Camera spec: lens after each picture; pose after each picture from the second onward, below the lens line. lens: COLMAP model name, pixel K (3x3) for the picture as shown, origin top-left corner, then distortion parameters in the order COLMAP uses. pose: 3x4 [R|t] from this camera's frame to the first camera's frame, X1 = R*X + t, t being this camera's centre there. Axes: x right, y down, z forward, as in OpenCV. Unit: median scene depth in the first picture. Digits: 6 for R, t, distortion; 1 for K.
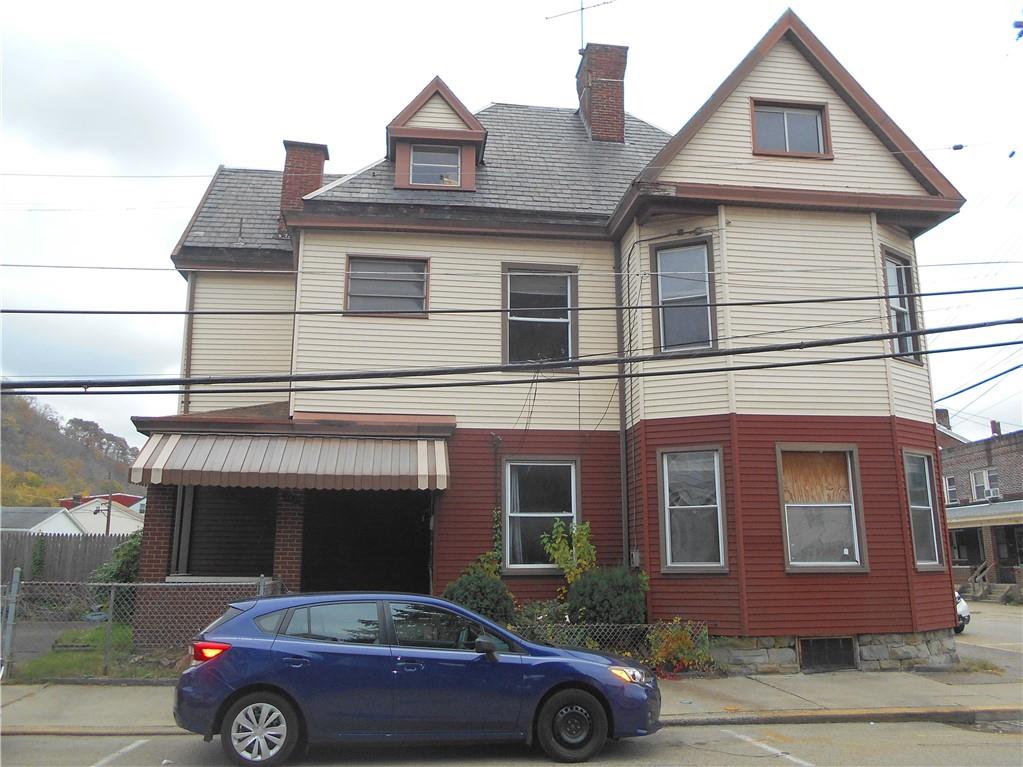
lens RADIAL K [[821.0, 0, 511.5], [0, 821.0, 383.5], [0, 0, 1]] dist [0.006902, -0.001450]
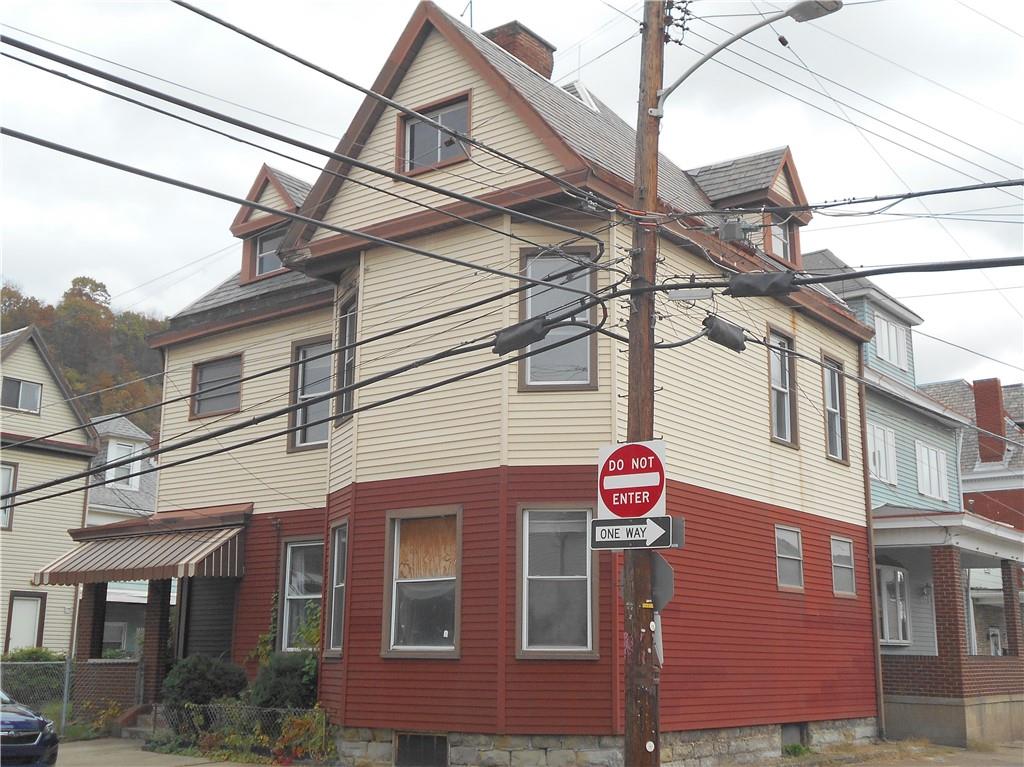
lens RADIAL K [[1169.7, 0, 512.0], [0, 1169.7, 383.5], [0, 0, 1]] dist [0.092010, -0.025252]
pose [[0.701165, -0.147205, -0.697638, 1.265014], [0.146716, 0.987304, -0.060868, 0.030187], [0.697741, -0.059676, 0.713860, 0.180969]]
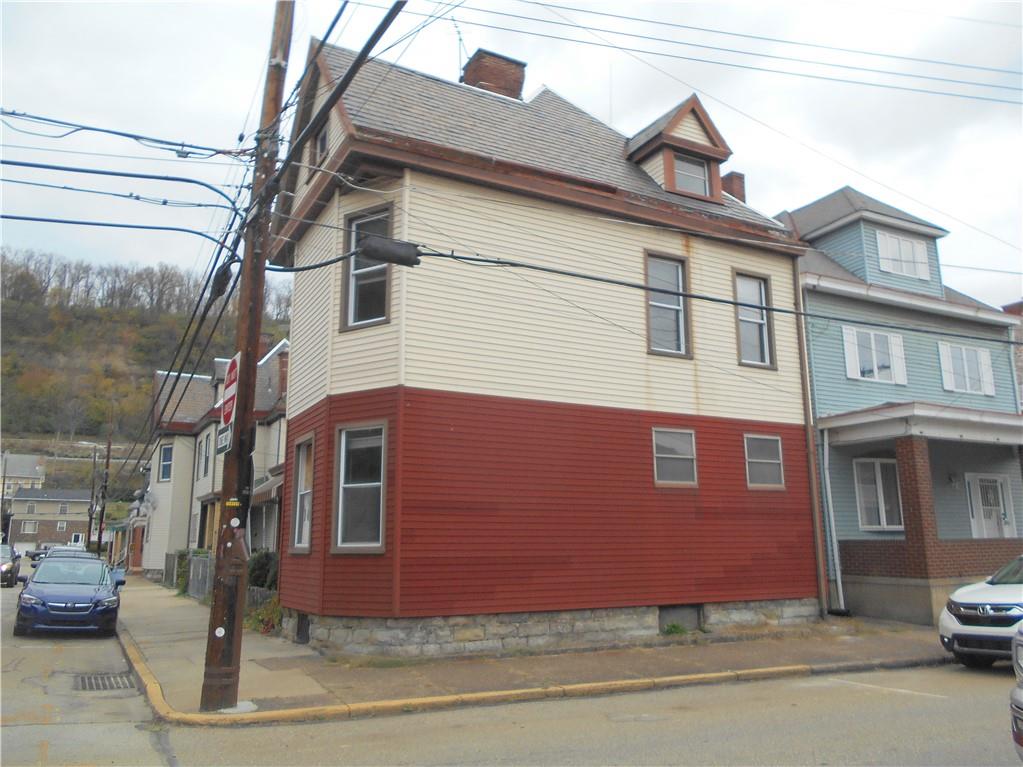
lens RADIAL K [[778.2, 0, 511.5], [0, 778.2, 383.5], [0, 0, 1]] dist [0.008366, 0.005086]
pose [[0.350743, -0.186802, -0.917652, 1.369359], [0.215592, 0.969689, -0.114992, 0.175970], [0.911317, -0.157506, 0.380385, 0.830100]]
